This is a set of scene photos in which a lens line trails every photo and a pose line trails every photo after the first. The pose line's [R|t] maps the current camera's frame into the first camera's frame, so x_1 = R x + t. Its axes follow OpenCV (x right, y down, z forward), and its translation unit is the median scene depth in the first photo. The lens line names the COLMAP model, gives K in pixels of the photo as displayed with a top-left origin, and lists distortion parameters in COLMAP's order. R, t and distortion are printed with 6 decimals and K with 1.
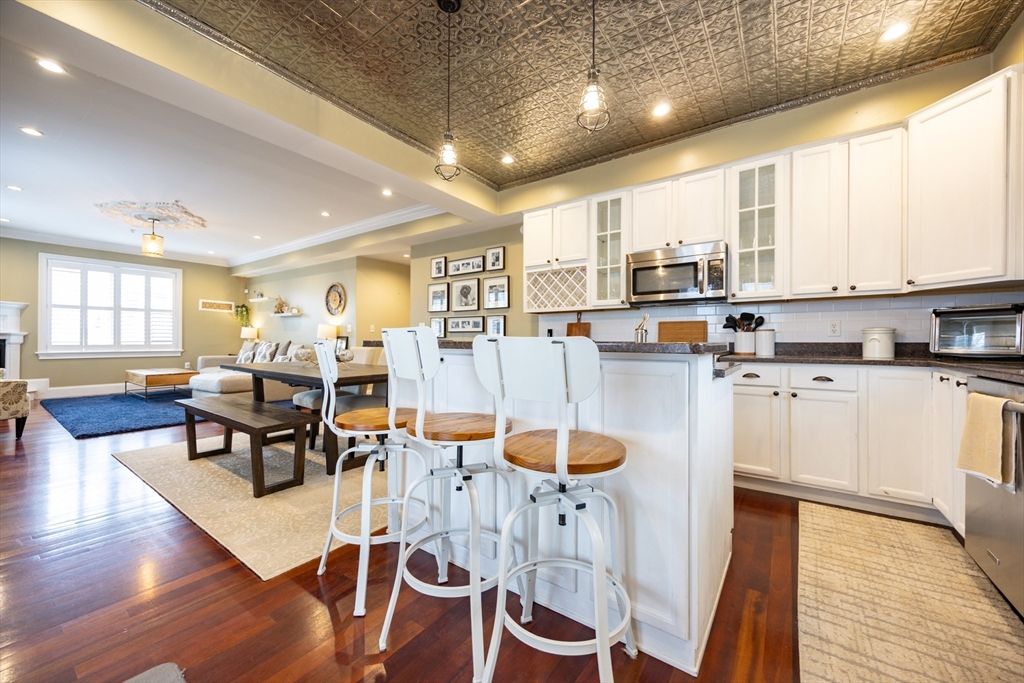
lens RADIAL K [[389.0, 0, 511.2], [0, 389.0, 340.2], [0, 0, 1]] dist [0.008866, 0.000073]
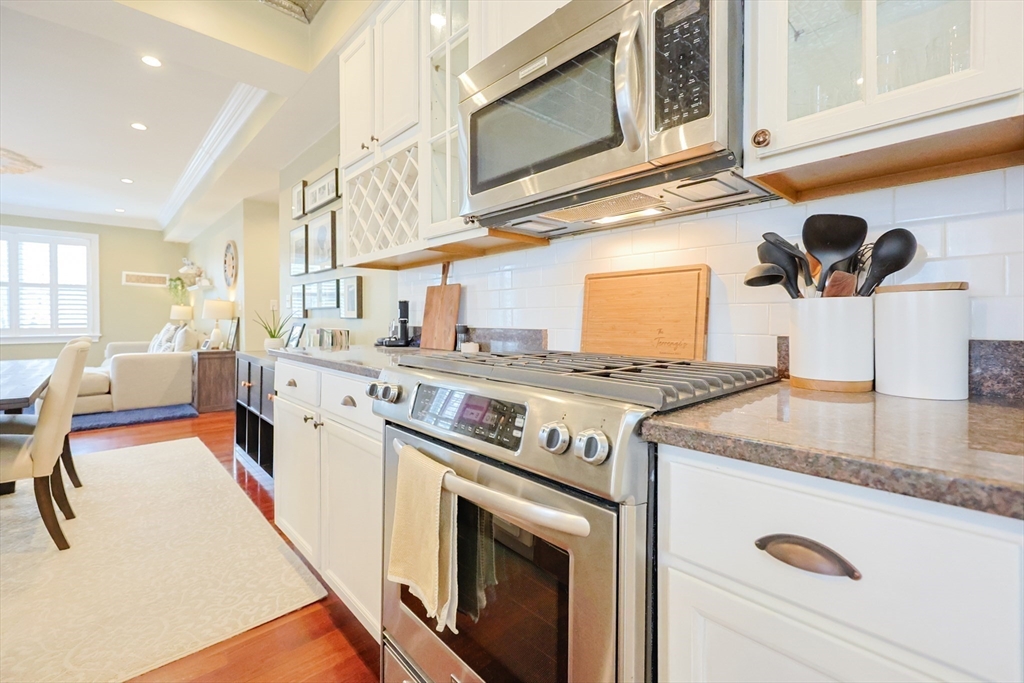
lens RADIAL K [[447.7, 0, 511.8], [0, 447.7, 324.4], [0, 0, 1]] dist [-0.002302, -0.000323]
pose [[0.979456, -0.000537, -0.201657, 0.344856], [0.002778, 0.999938, 0.010829, -0.005530], [0.201638, -0.011166, 0.979396, 0.511177]]
